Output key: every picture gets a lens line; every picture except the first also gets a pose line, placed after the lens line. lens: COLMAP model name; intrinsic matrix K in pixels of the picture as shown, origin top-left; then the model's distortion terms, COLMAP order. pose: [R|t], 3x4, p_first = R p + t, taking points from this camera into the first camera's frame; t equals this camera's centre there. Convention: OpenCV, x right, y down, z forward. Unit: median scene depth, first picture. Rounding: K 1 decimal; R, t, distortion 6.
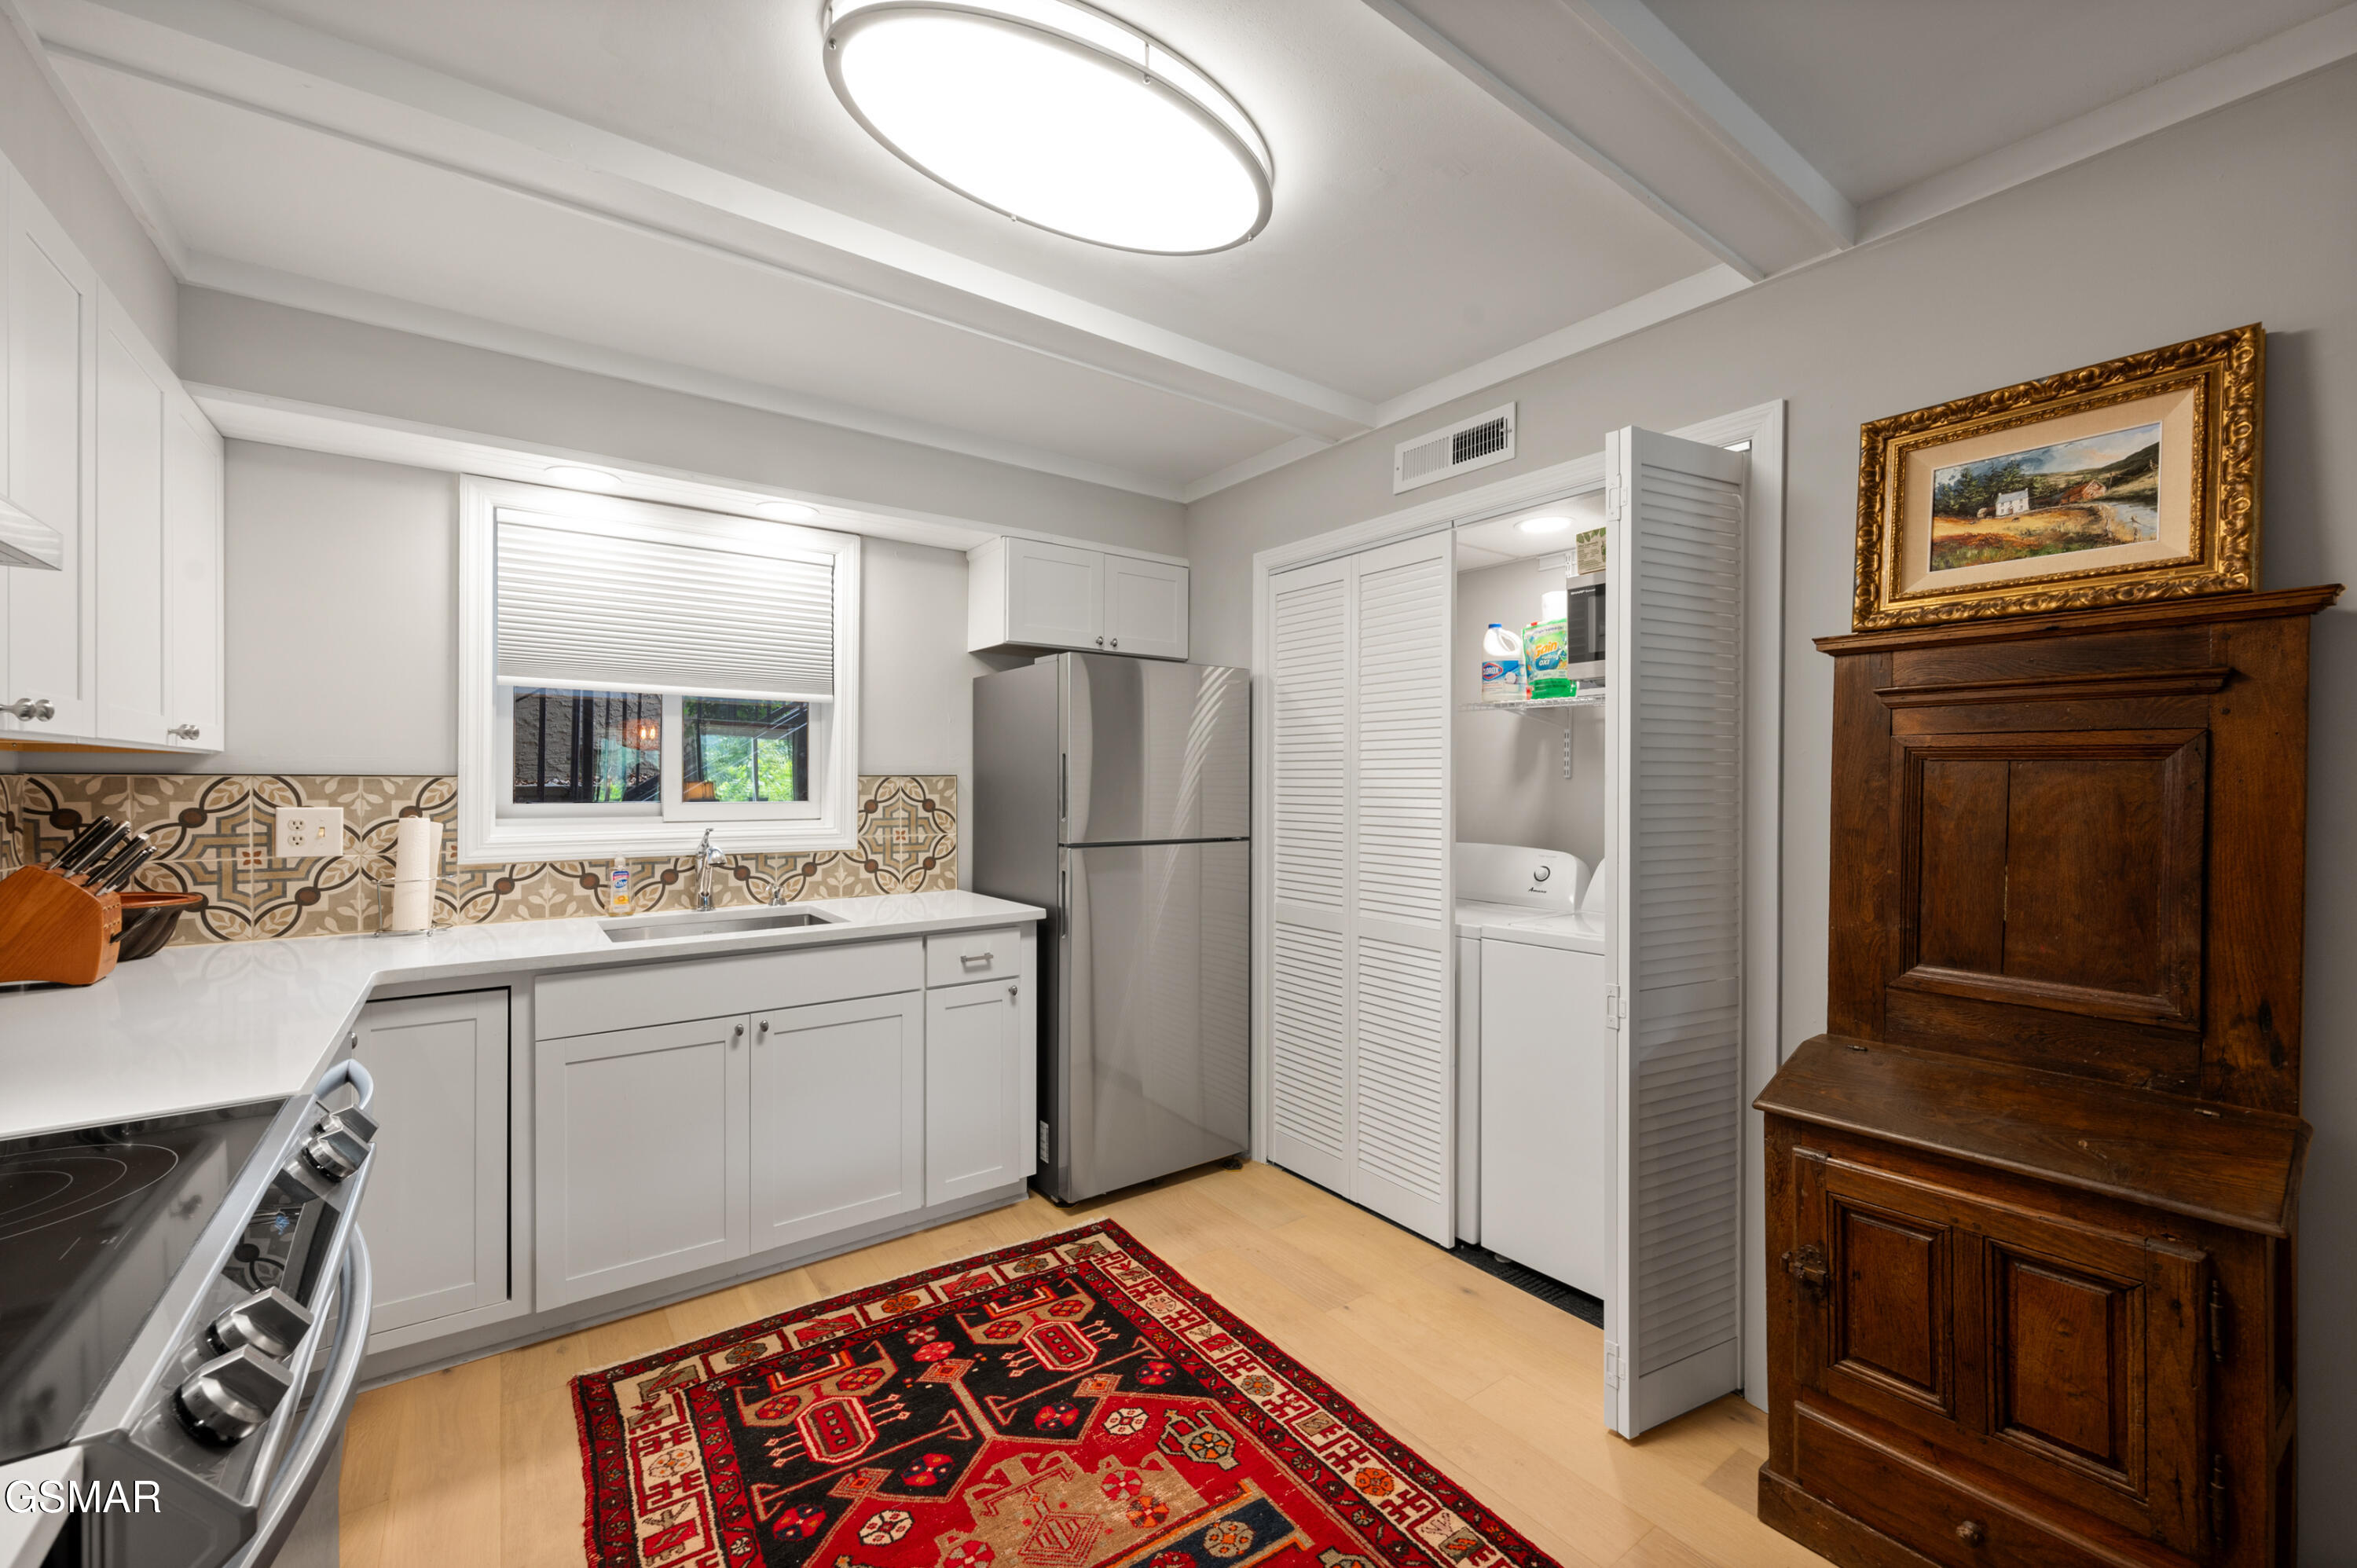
lens RADIAL K [[939.6, 0, 1180.0], [0, 939.6, 786.8], [0, 0, 1]] dist [-0.001653, -0.000338]
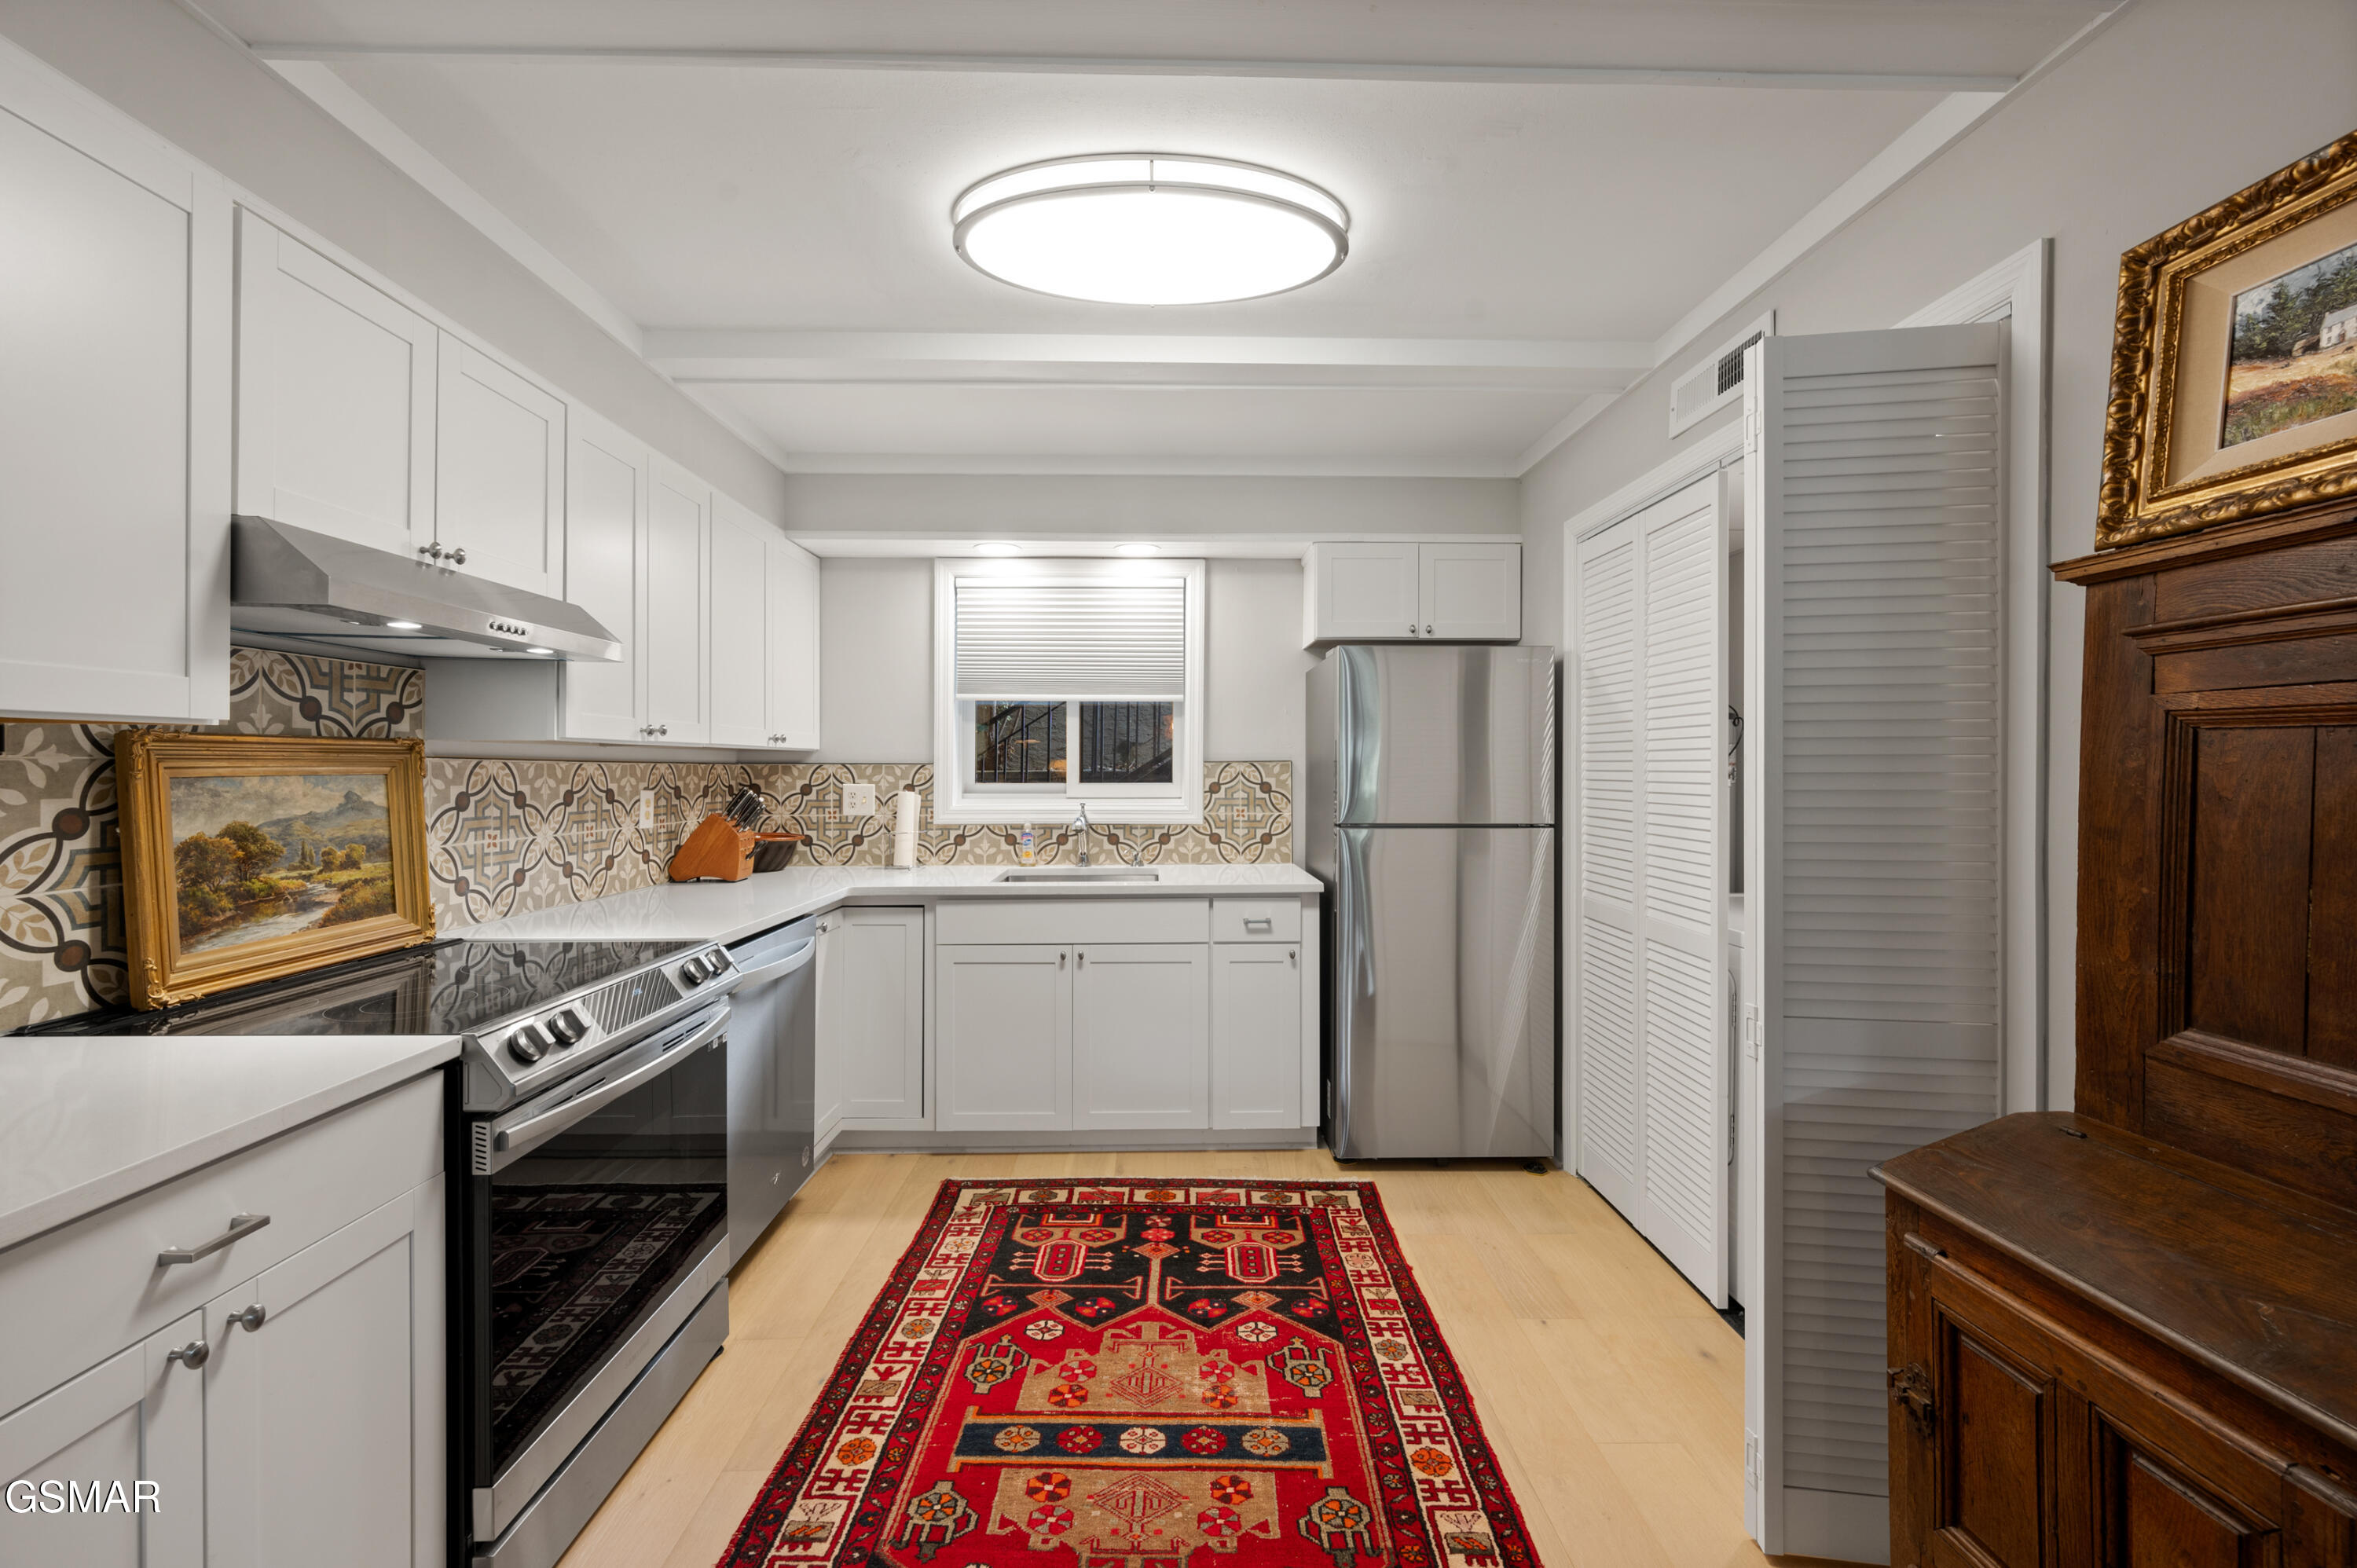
lens RADIAL K [[943.1, 0, 1180.8], [0, 943.1, 768.1], [0, 0, 1]] dist [-0.000502, -0.000152]
pose [[0.819114, -0.002472, -0.573626, 0.455102], [-0.000299, 0.999989, -0.004736, 0.002707], [0.573631, 0.004051, 0.819104, 0.013669]]
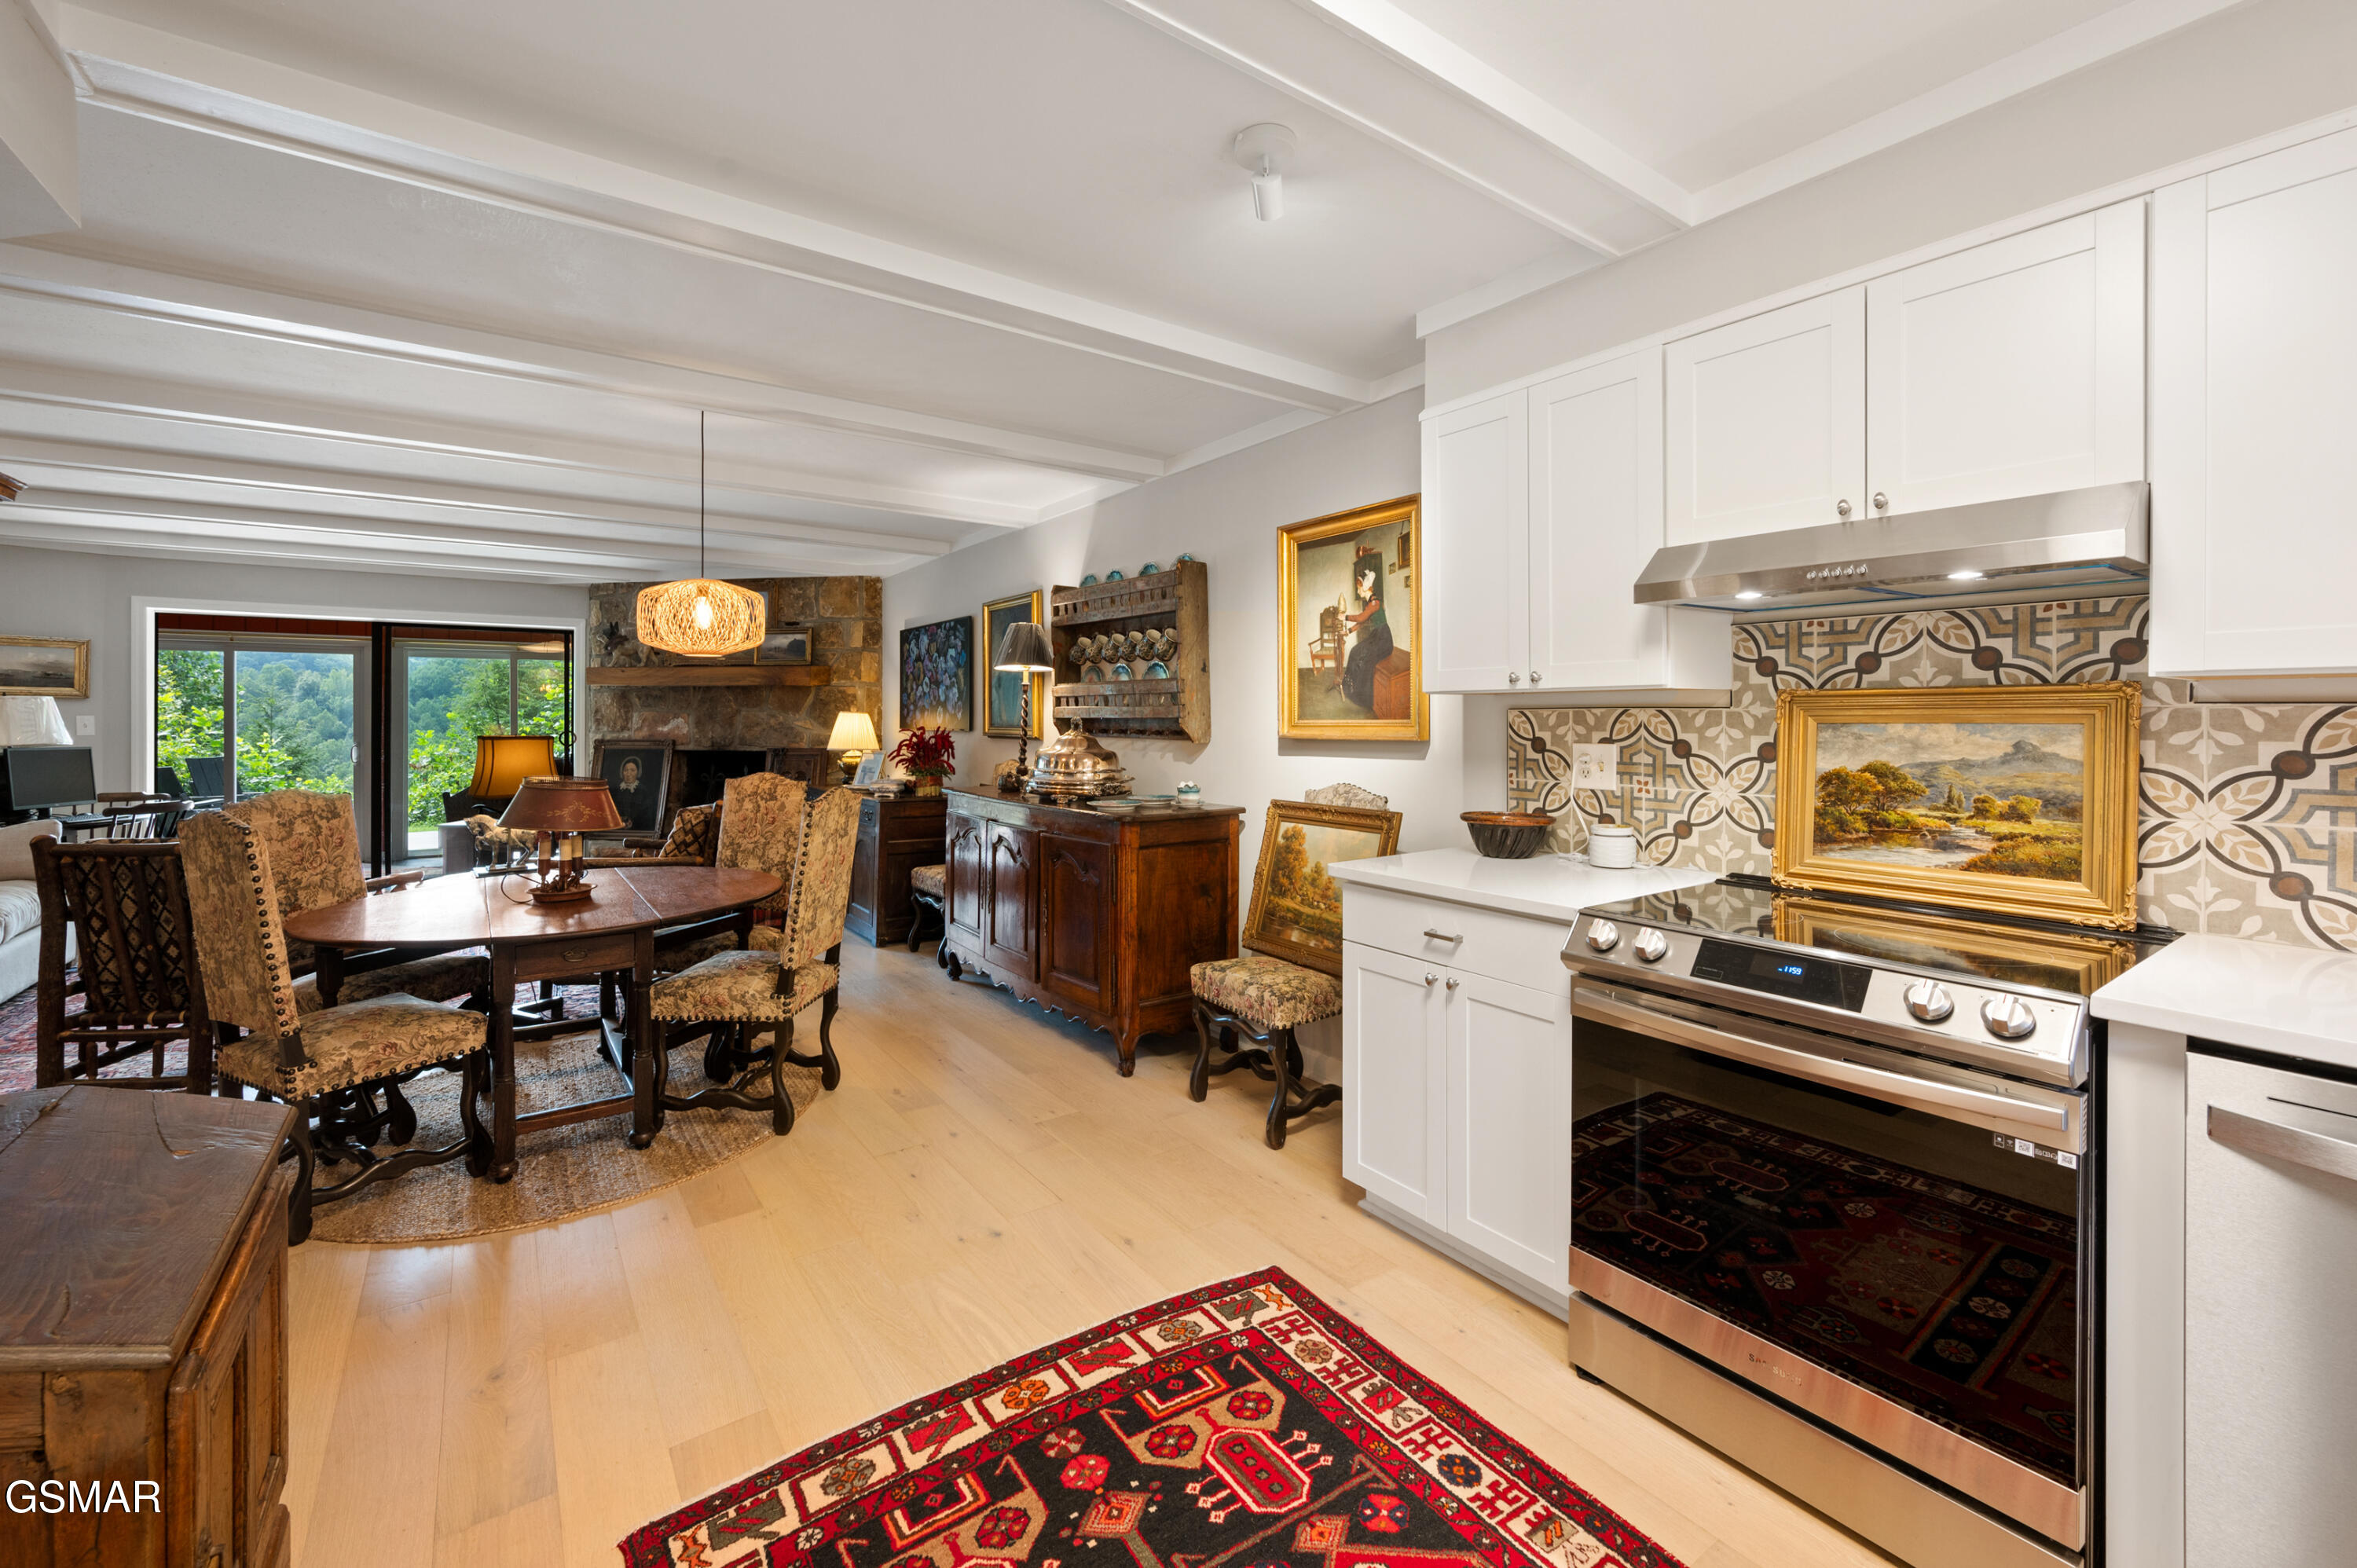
lens RADIAL K [[963.5, 0, 1180.8], [0, 963.5, 715.6], [0, 0, 1]] dist [-0.001290, -0.000406]
pose [[-0.999914, -0.004920, 0.012124, 0.061313], [-0.004876, 0.999981, 0.003698, -0.001558], [-0.012142, 0.003639, -0.999920, 1.145285]]
